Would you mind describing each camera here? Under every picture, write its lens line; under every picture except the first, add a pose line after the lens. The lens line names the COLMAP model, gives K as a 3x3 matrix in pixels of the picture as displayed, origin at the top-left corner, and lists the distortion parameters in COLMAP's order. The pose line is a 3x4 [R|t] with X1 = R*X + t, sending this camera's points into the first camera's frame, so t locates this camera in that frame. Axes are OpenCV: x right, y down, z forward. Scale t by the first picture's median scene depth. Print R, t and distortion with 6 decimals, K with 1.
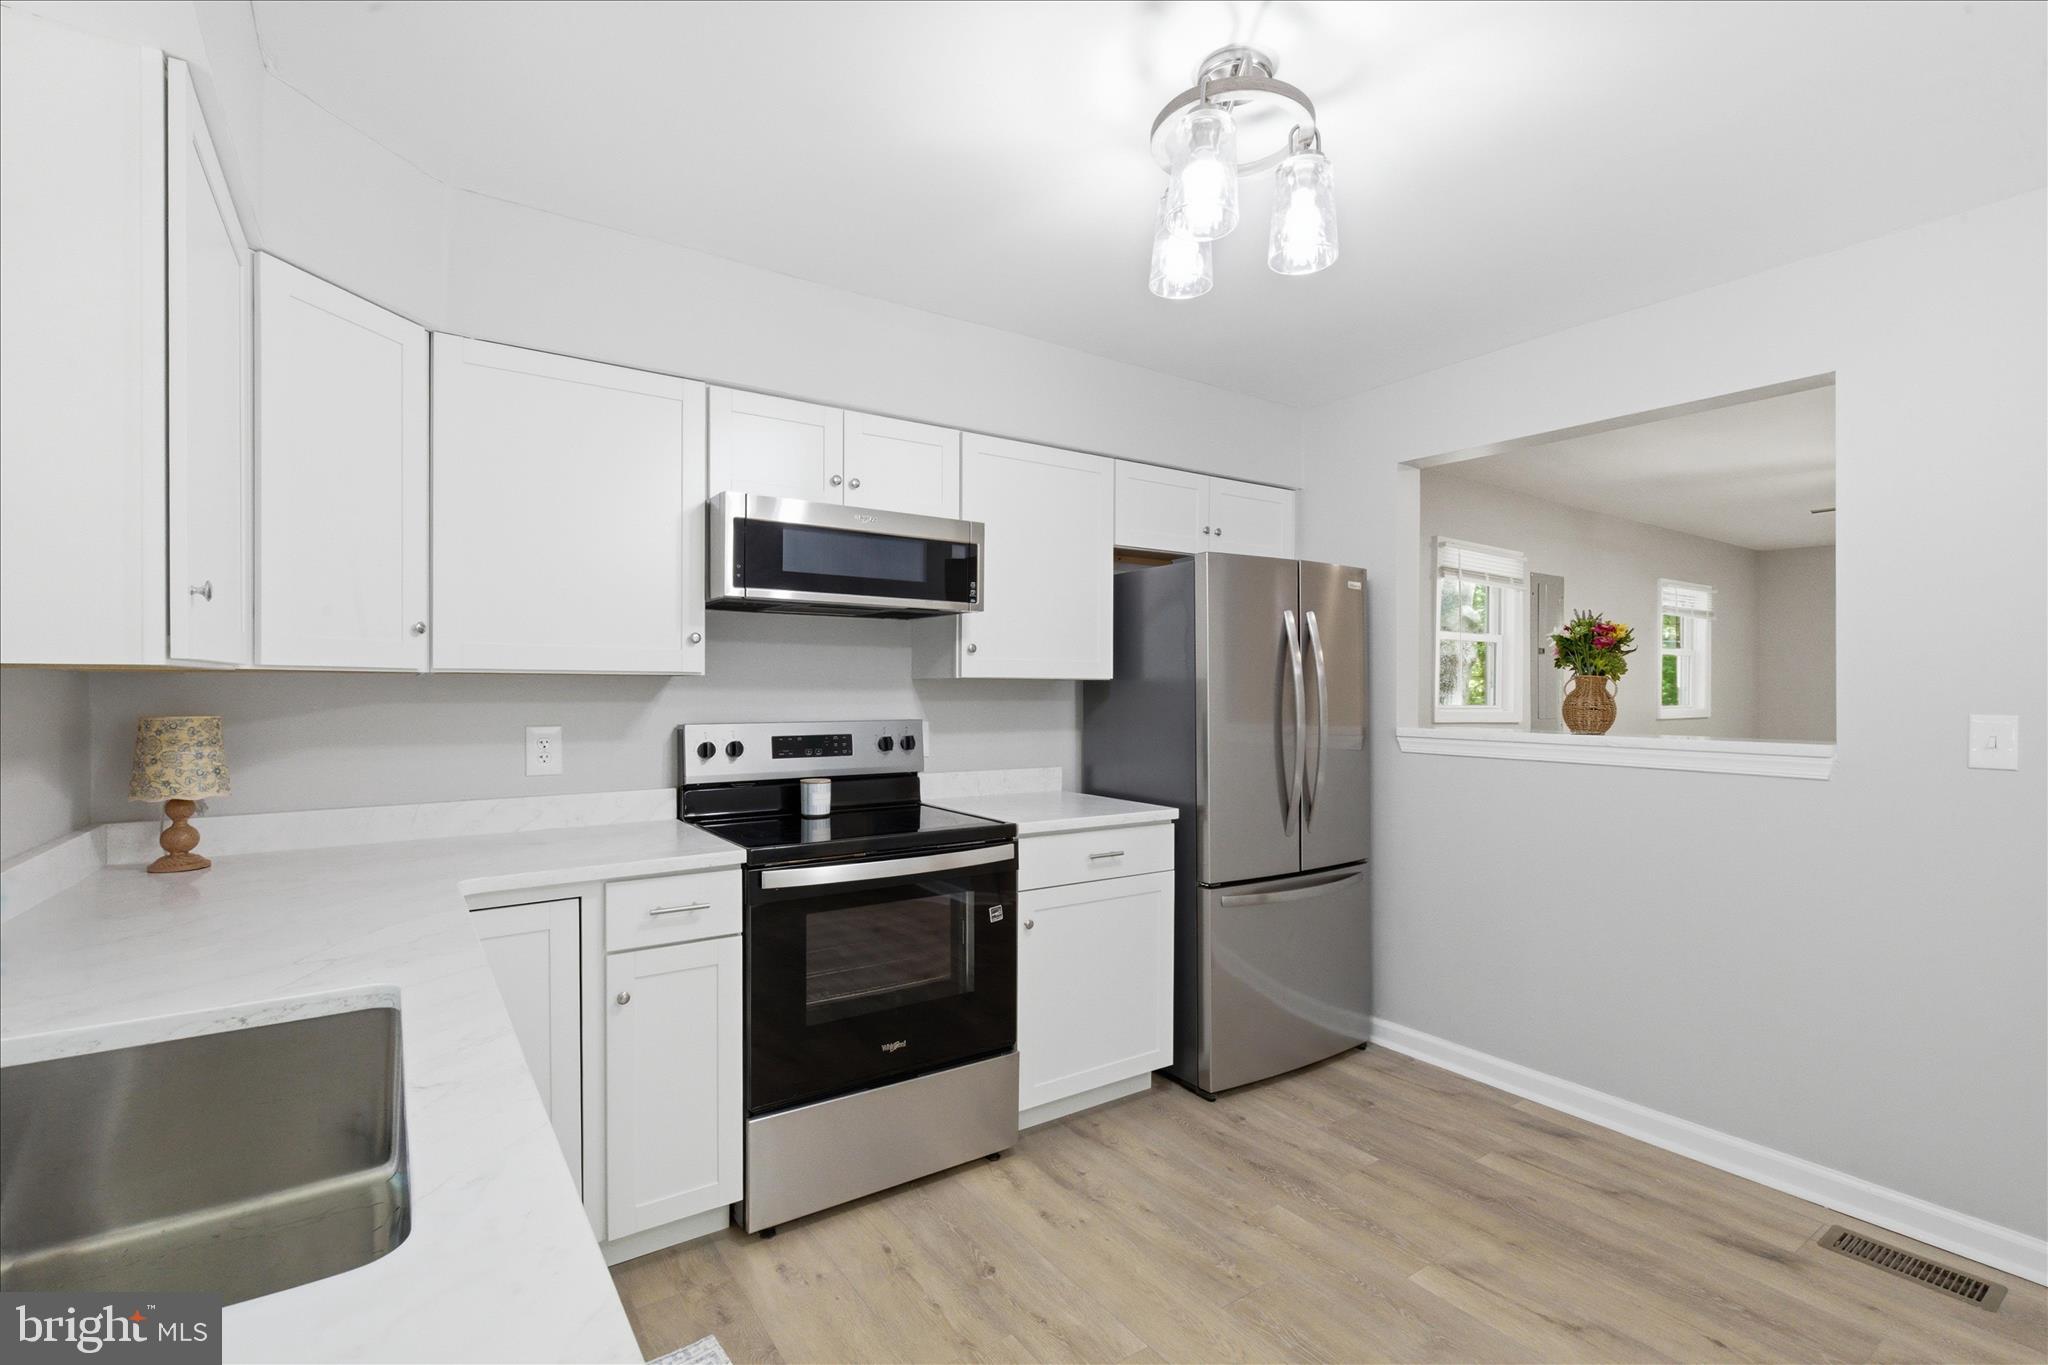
lens RADIAL K [[927.0, 0, 1020.3], [0, 927.0, 694.6], [0, 0, 1]] dist [-0.000775, -0.000663]
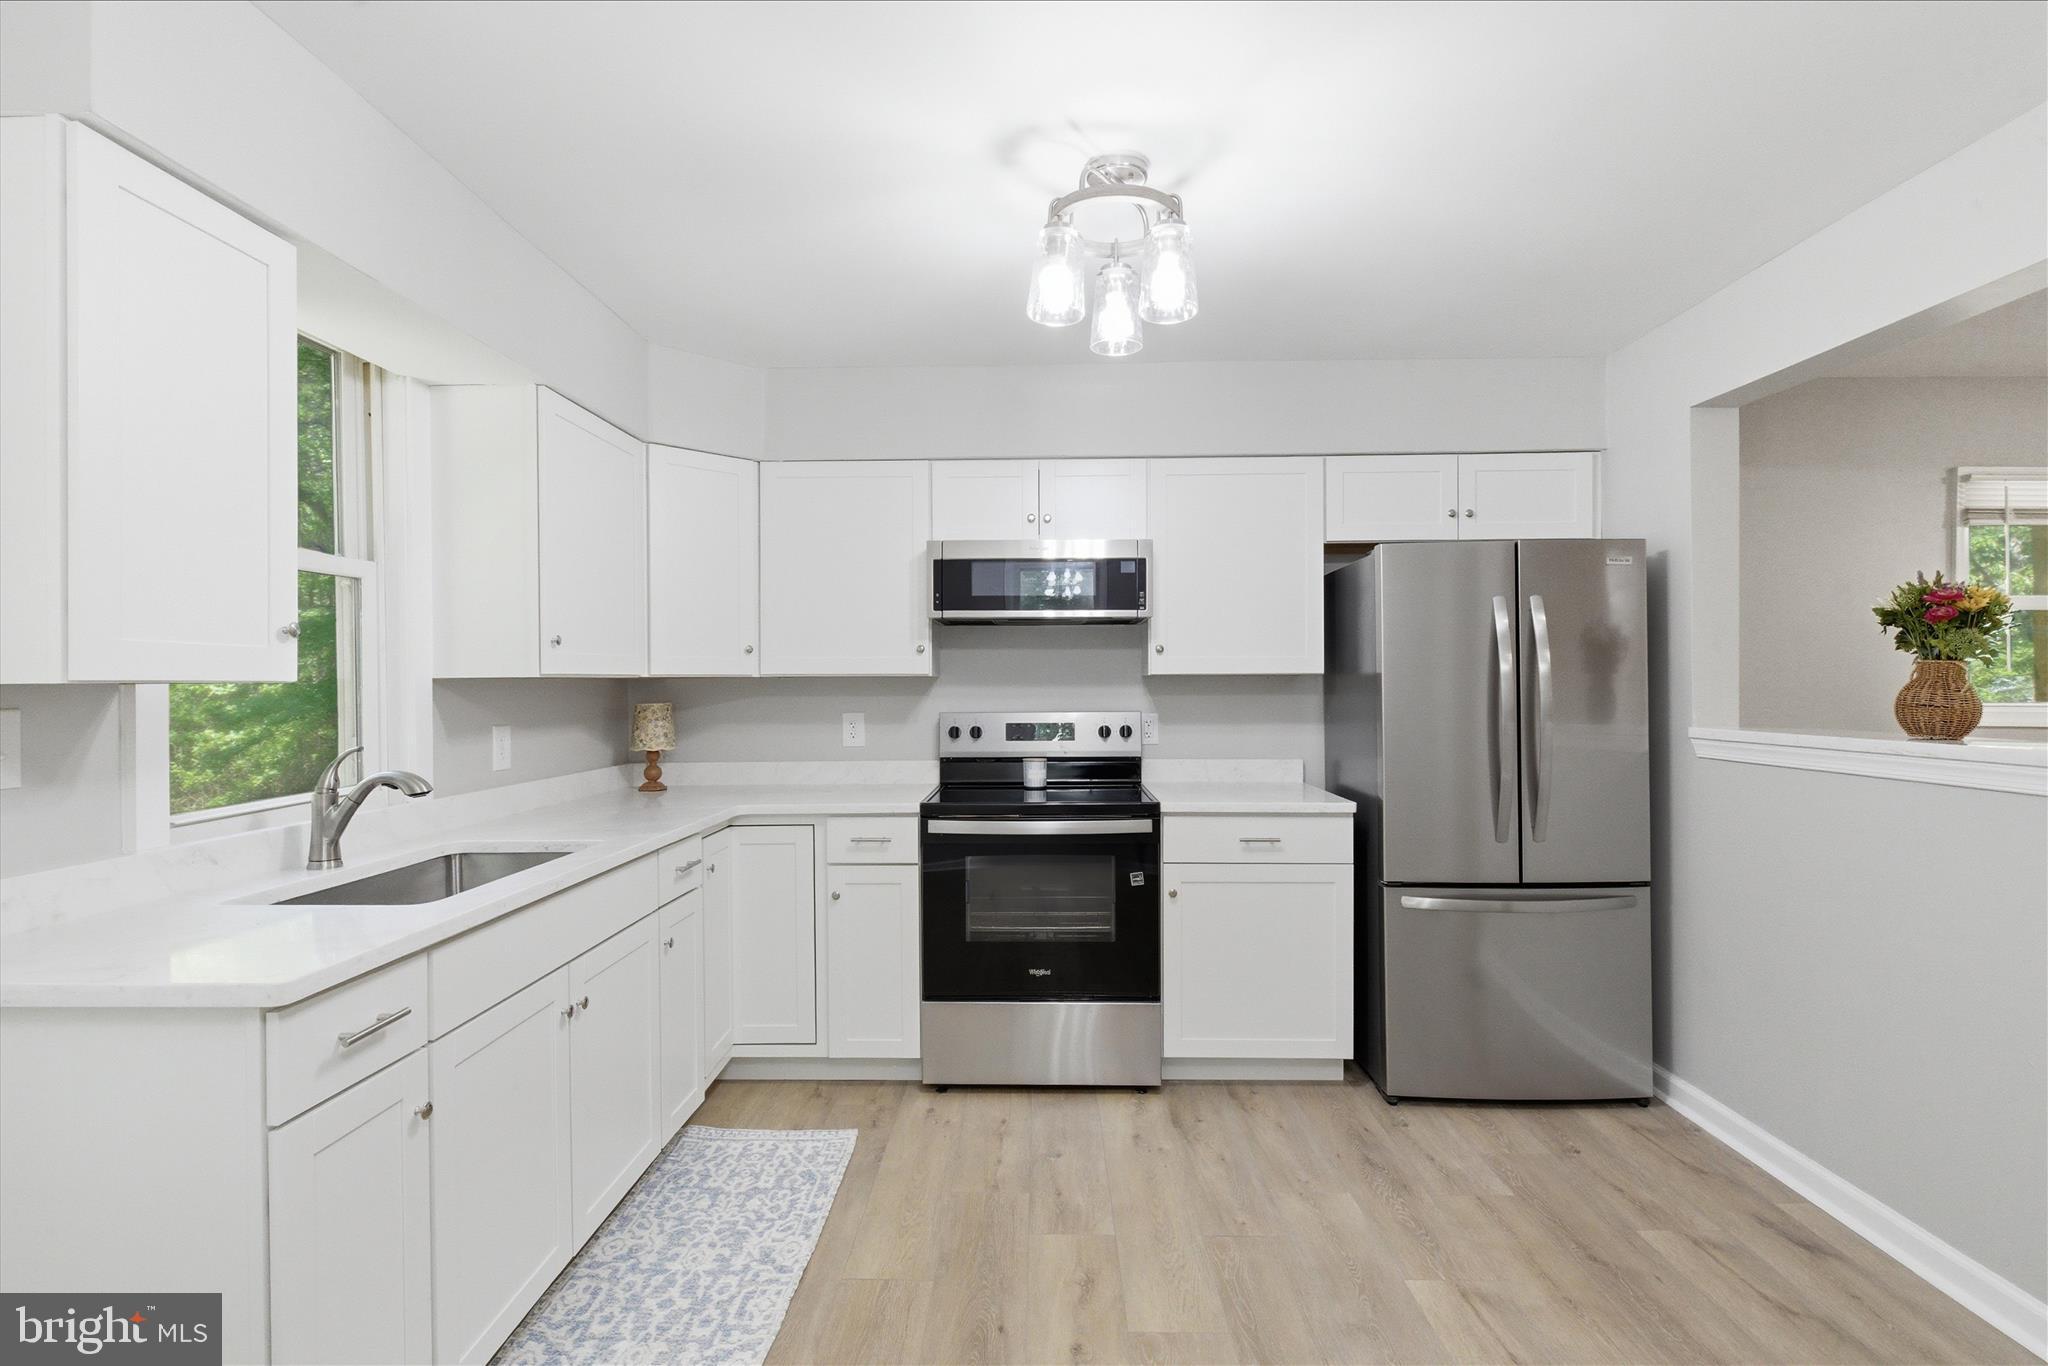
lens RADIAL K [[945.0, 0, 1016.8], [0, 945.0, 685.3], [0, 0, 1]] dist [-0.001626, 0.000539]
pose [[0.813100, -0.005971, -0.582094, 0.524068], [0.003676, 0.999980, -0.005123, 0.000123], [0.582113, 0.002026, 0.813105, -0.046295]]
